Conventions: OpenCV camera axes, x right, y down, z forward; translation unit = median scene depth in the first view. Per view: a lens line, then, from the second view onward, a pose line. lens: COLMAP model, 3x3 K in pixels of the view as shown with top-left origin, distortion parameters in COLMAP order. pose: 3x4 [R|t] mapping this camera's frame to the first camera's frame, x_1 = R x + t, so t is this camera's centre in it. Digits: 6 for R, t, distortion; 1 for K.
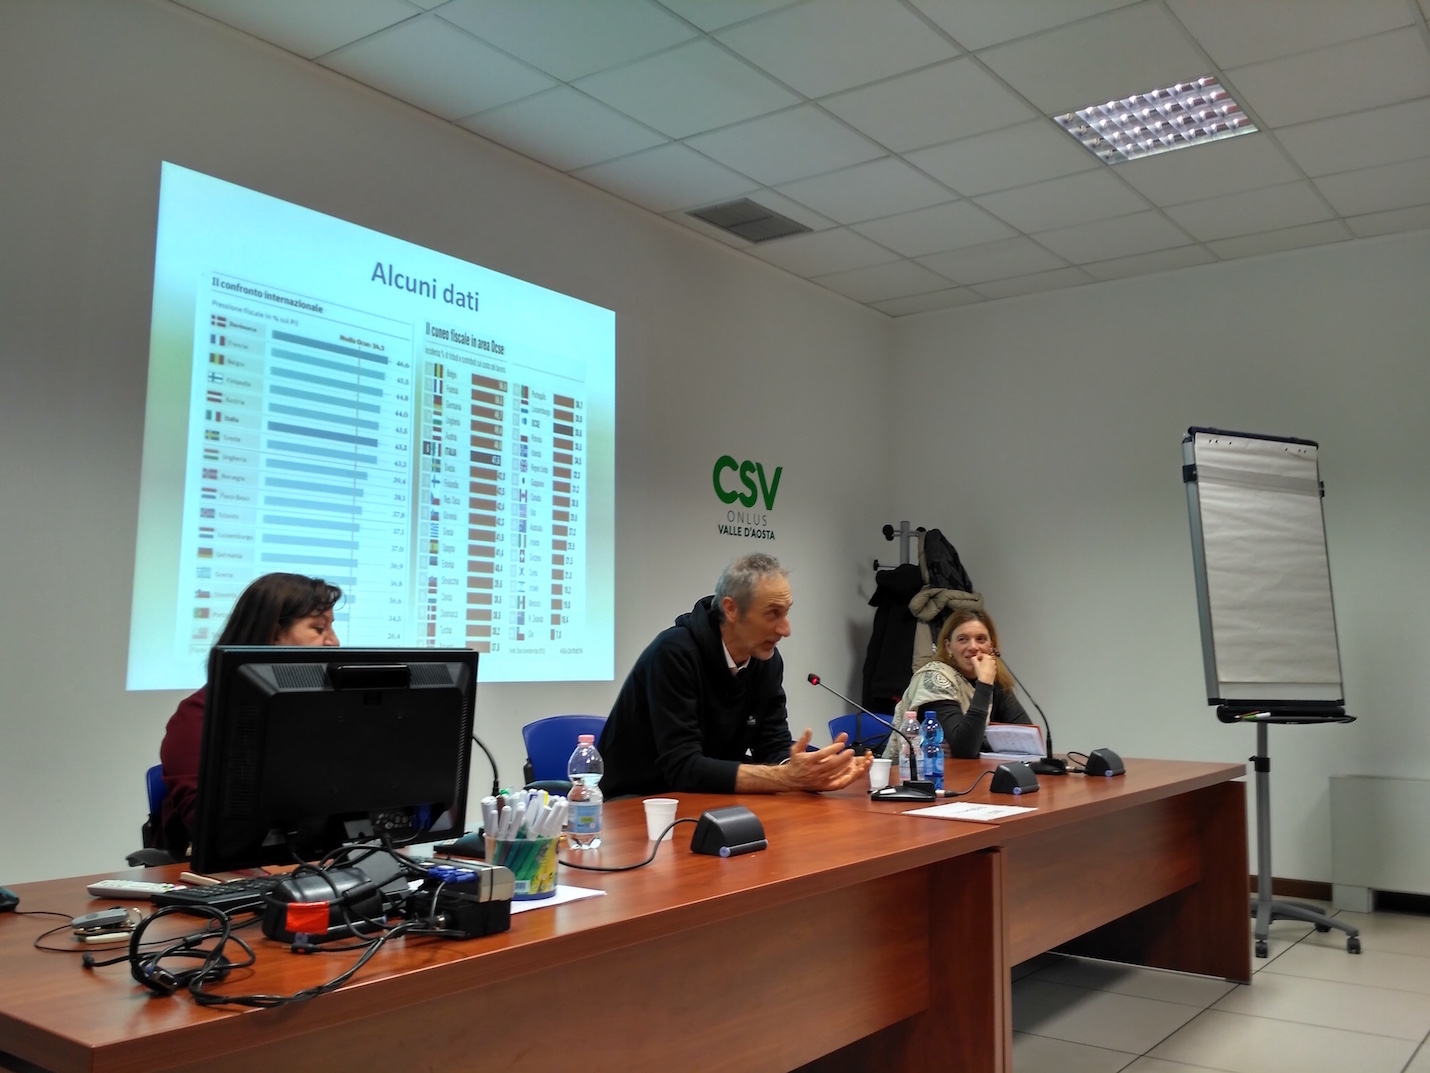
lens RADIAL K [[1303.9, 0, 717.3], [0, 1303.9, 532.4], [0, 0, 1]] dist [0.061084, -0.014023]
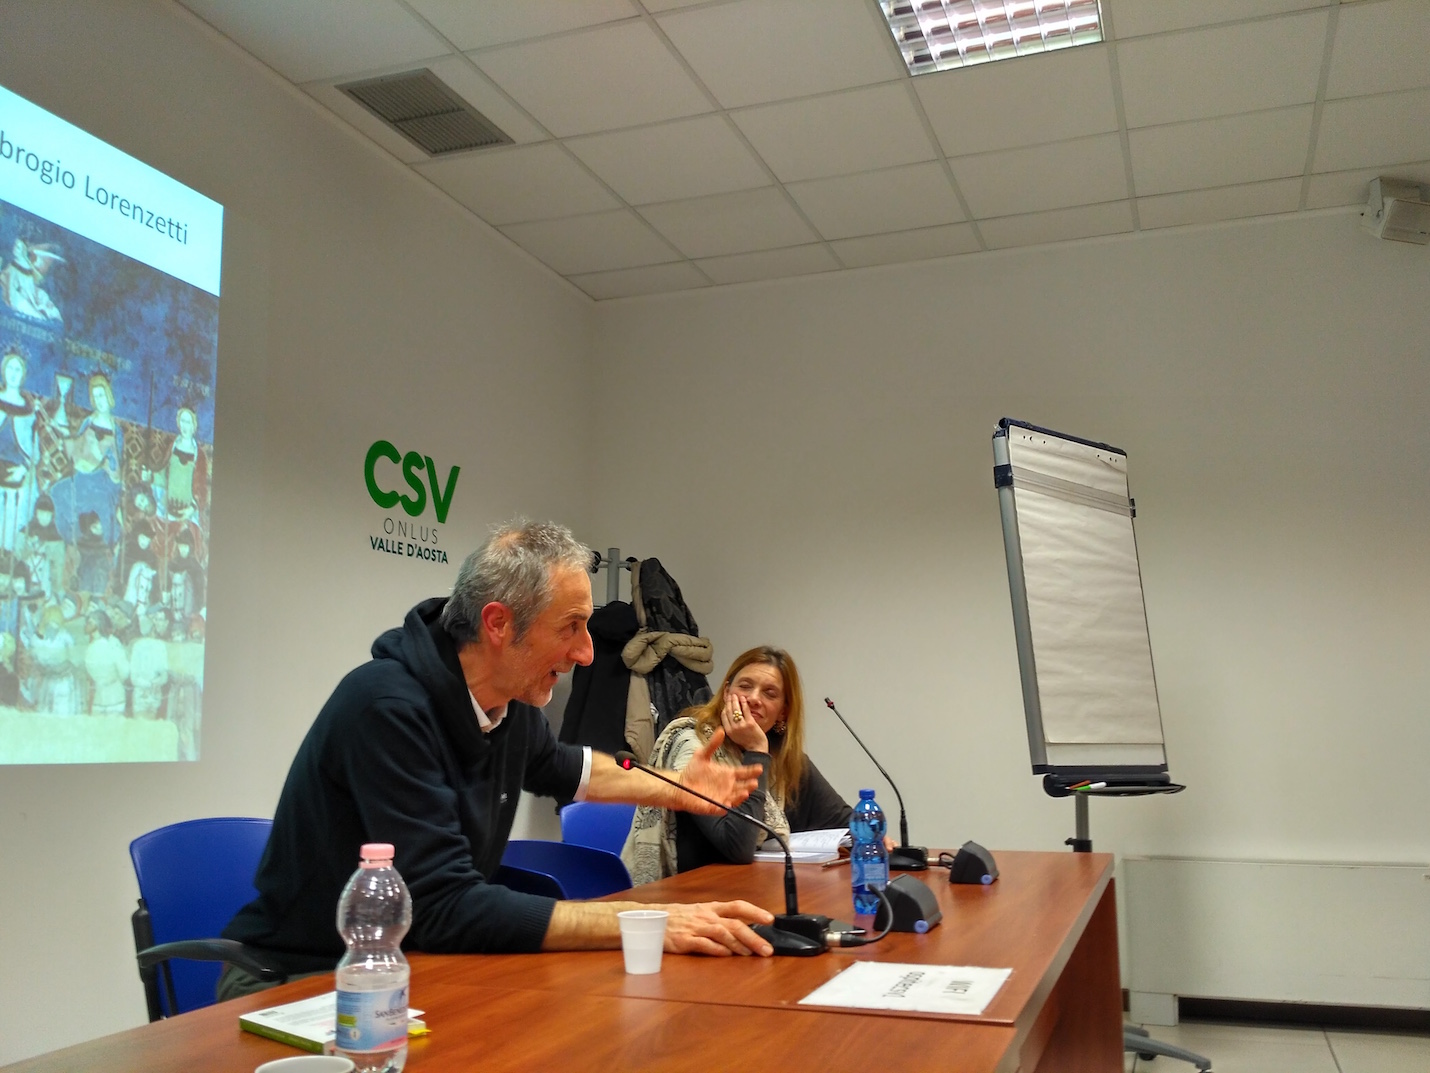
lens RADIAL K [[1303.9, 0, 722.5], [0, 1303.9, 546.0], [0, 0, 1]] dist [0.061084, -0.014023]
pose [[0.959284, 0.029292, 0.280920, -0.017011], [-0.015383, 0.998550, -0.051588, 0.036315], [-0.282023, 0.045167, 0.958344, 0.278475]]
